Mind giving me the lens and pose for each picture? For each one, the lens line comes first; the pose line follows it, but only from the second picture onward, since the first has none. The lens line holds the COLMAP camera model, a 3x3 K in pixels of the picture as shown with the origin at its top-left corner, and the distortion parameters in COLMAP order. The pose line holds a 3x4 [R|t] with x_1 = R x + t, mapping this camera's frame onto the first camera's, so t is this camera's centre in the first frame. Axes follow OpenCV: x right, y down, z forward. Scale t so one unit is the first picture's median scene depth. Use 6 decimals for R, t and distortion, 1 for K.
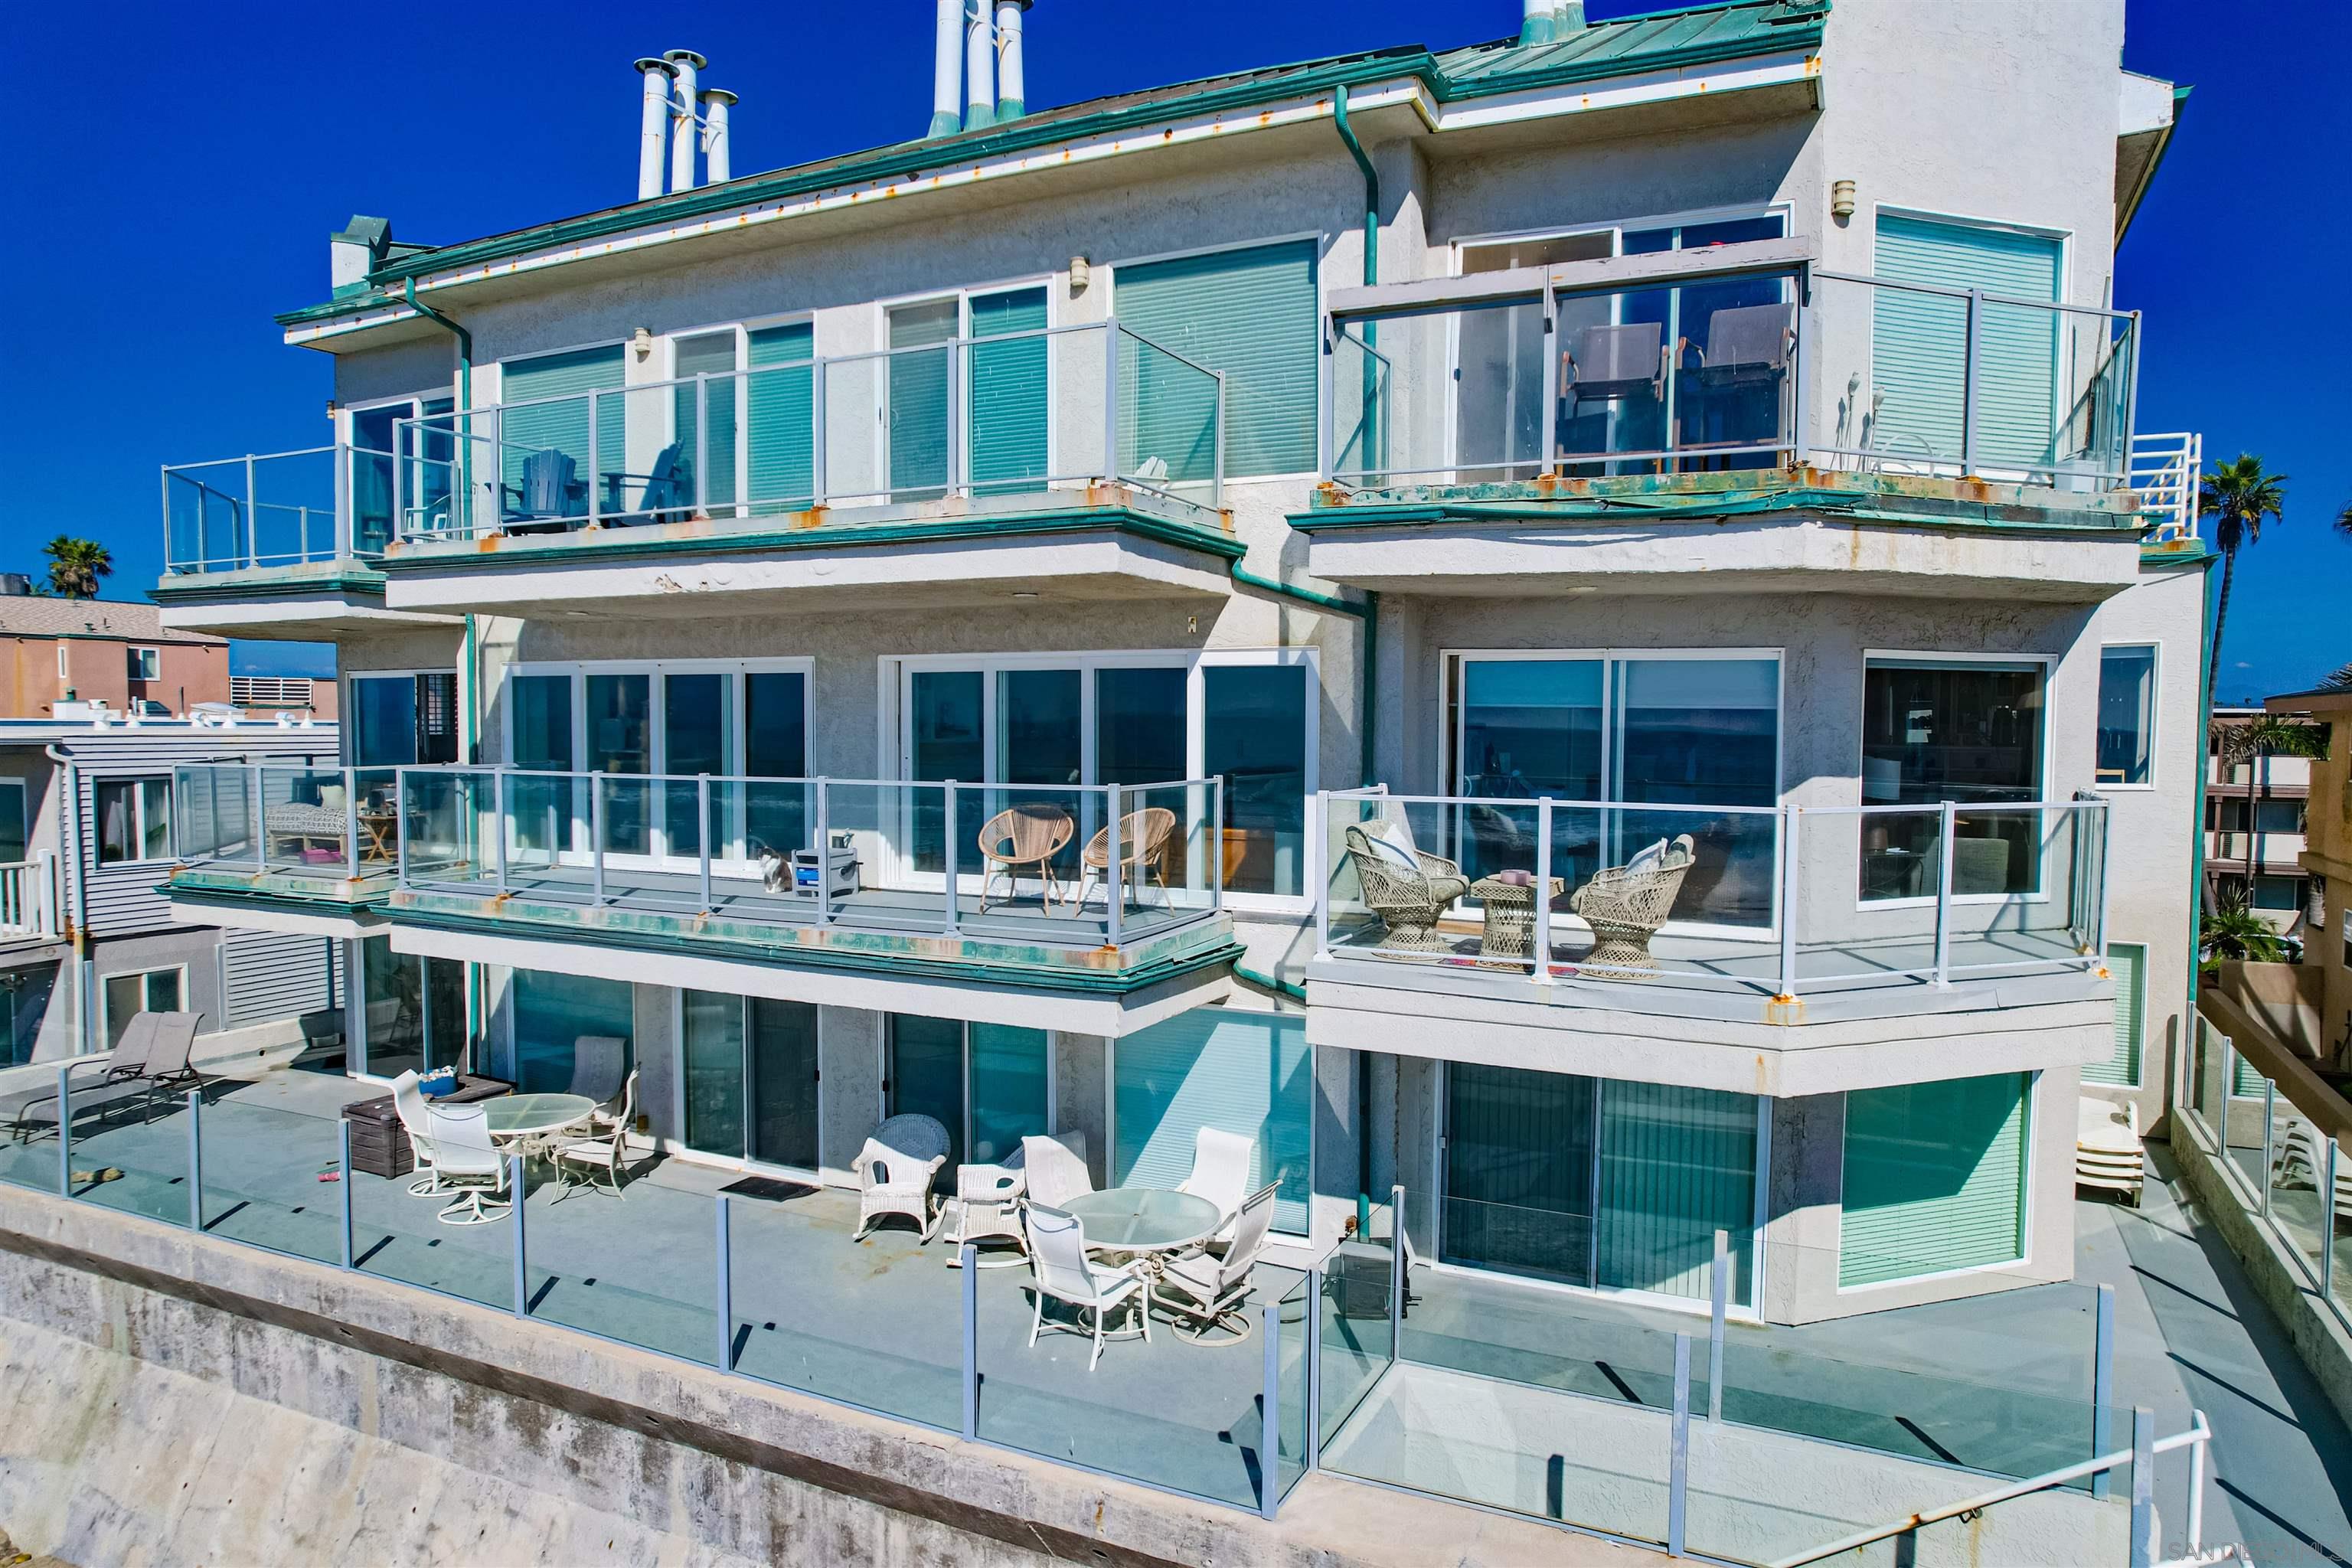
lens RADIAL K [[1511.9, 0, 1176.0], [0, 1511.9, 784.0], [0, 0, 1]] dist [-0.117506, 0.102132]
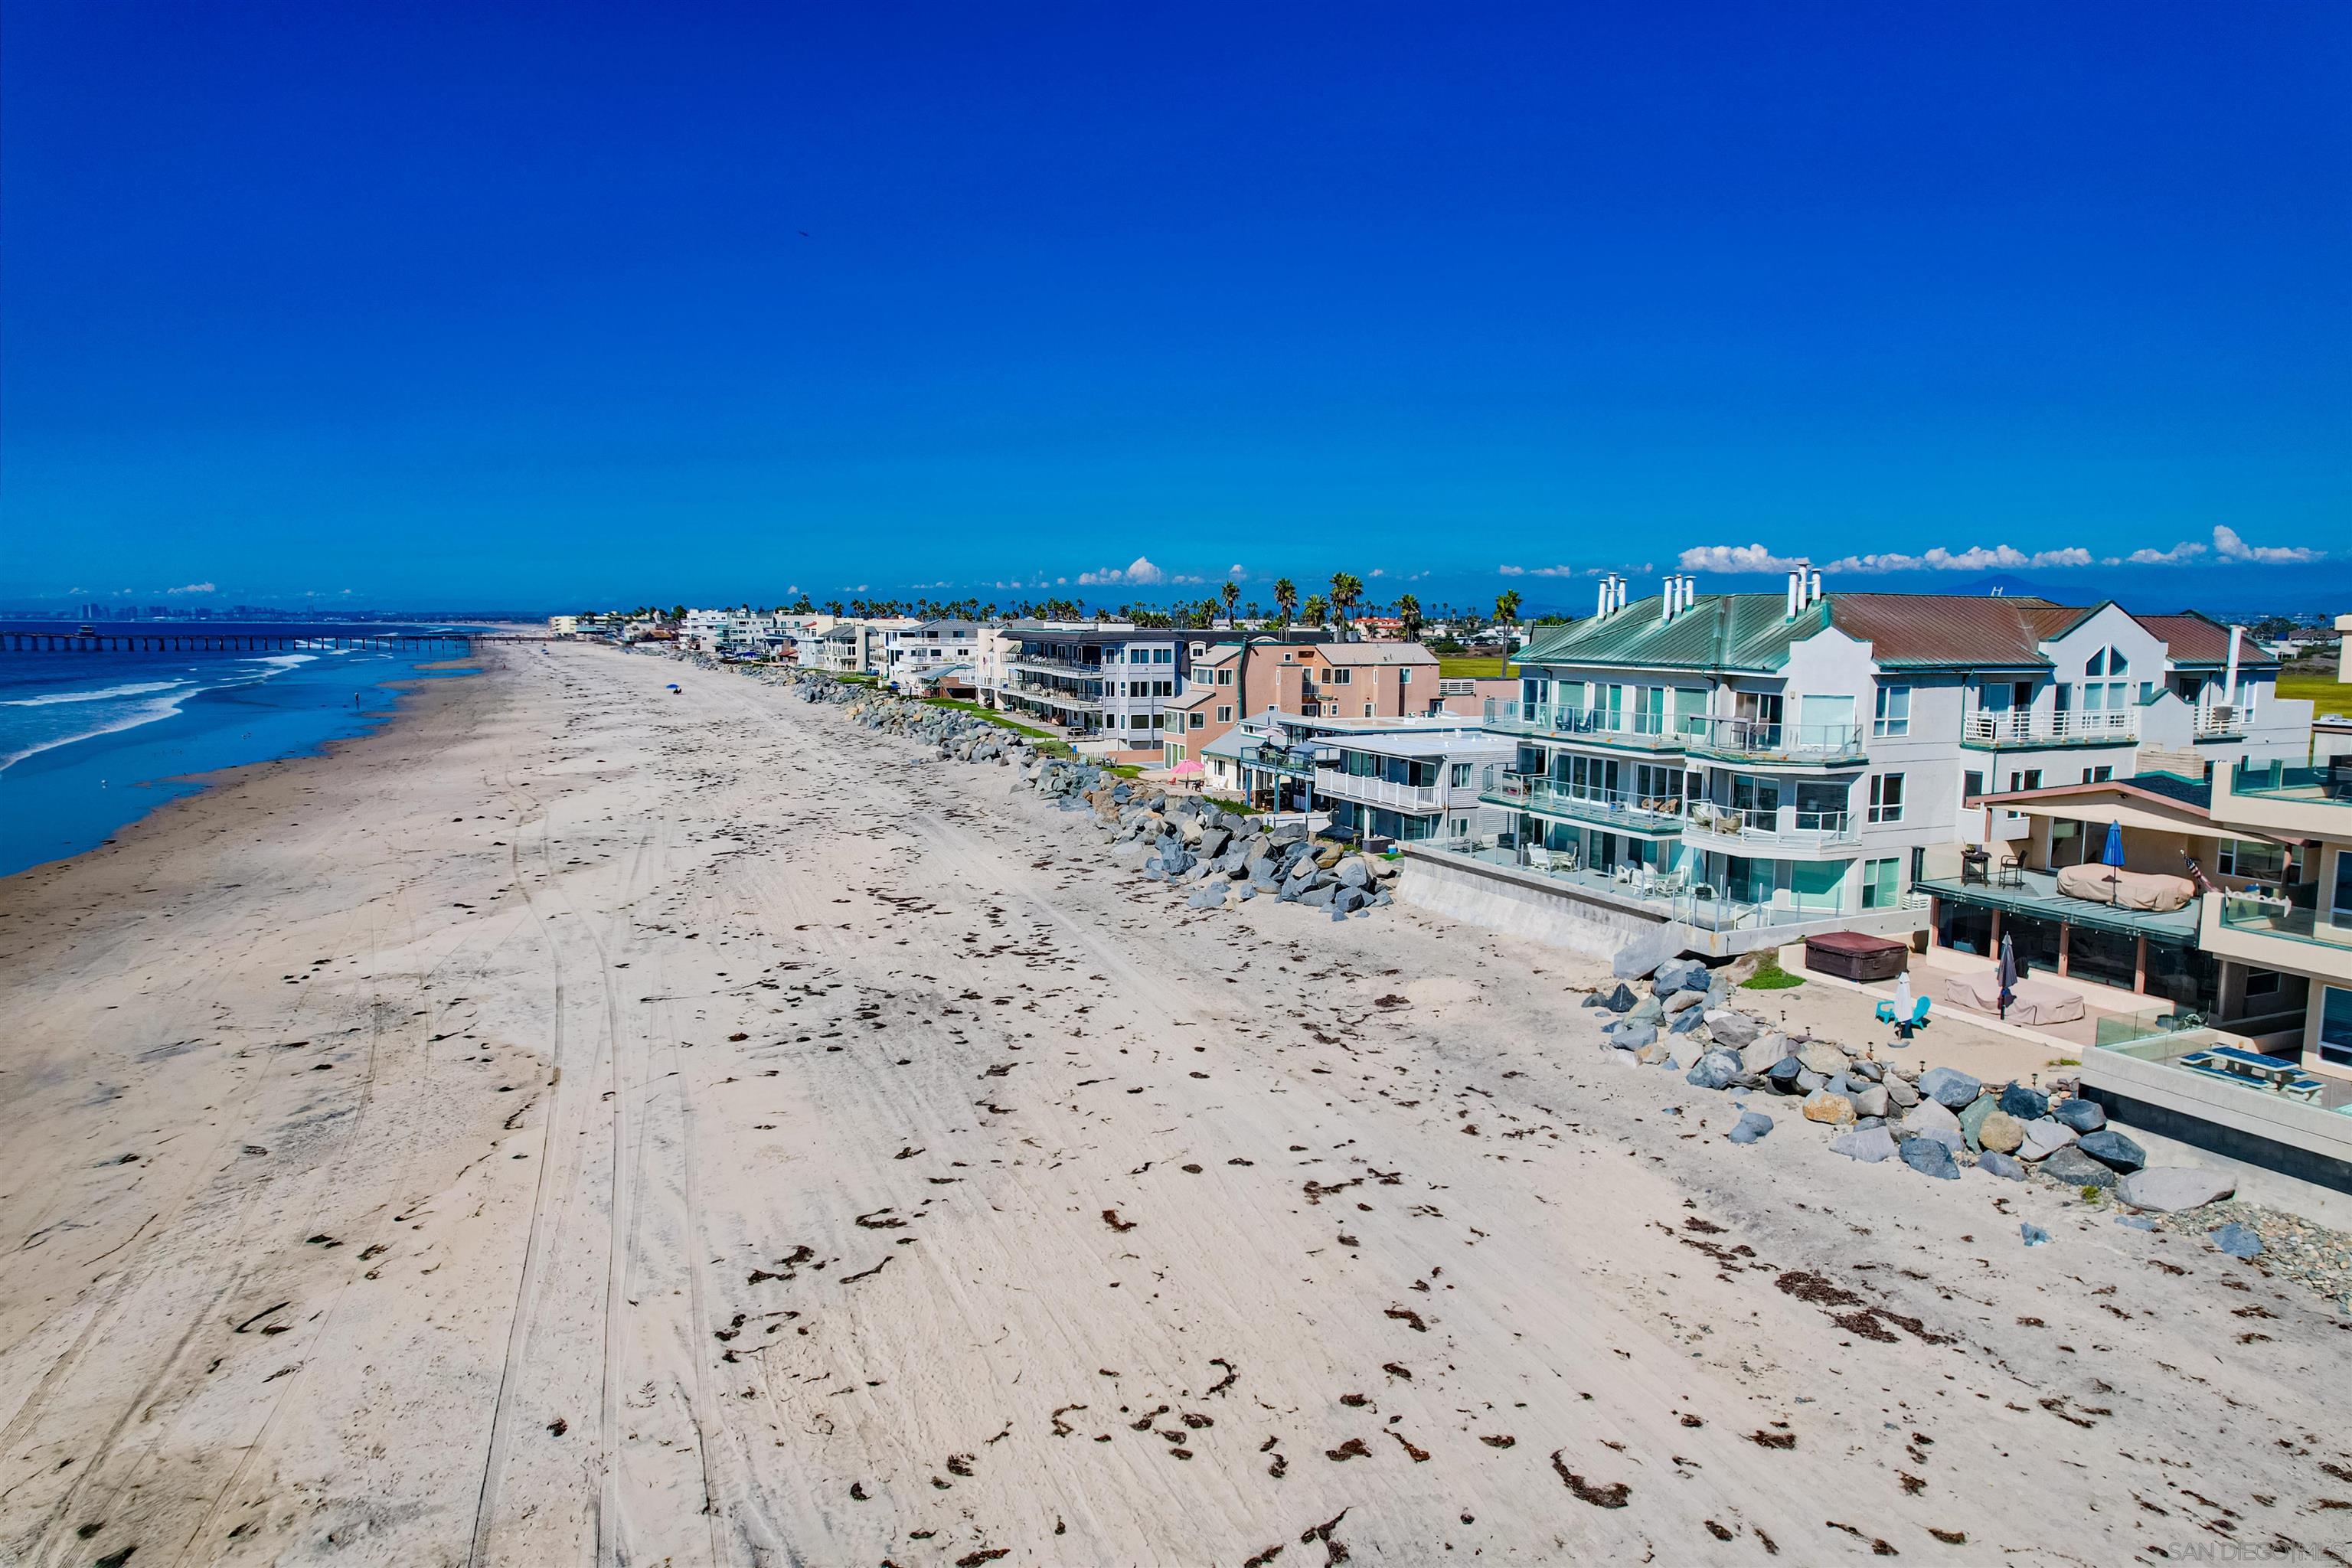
lens RADIAL K [[1511.9, 0, 1176.0], [0, 1511.9, 784.0], [0, 0, 1]] dist [-0.117506, 0.102132]
pose [[0.768748, 0.072727, -0.635403, 1.562484], [-0.032875, 0.996693, 0.074306, -0.294286], [0.638706, -0.036234, 0.768597, -3.245512]]
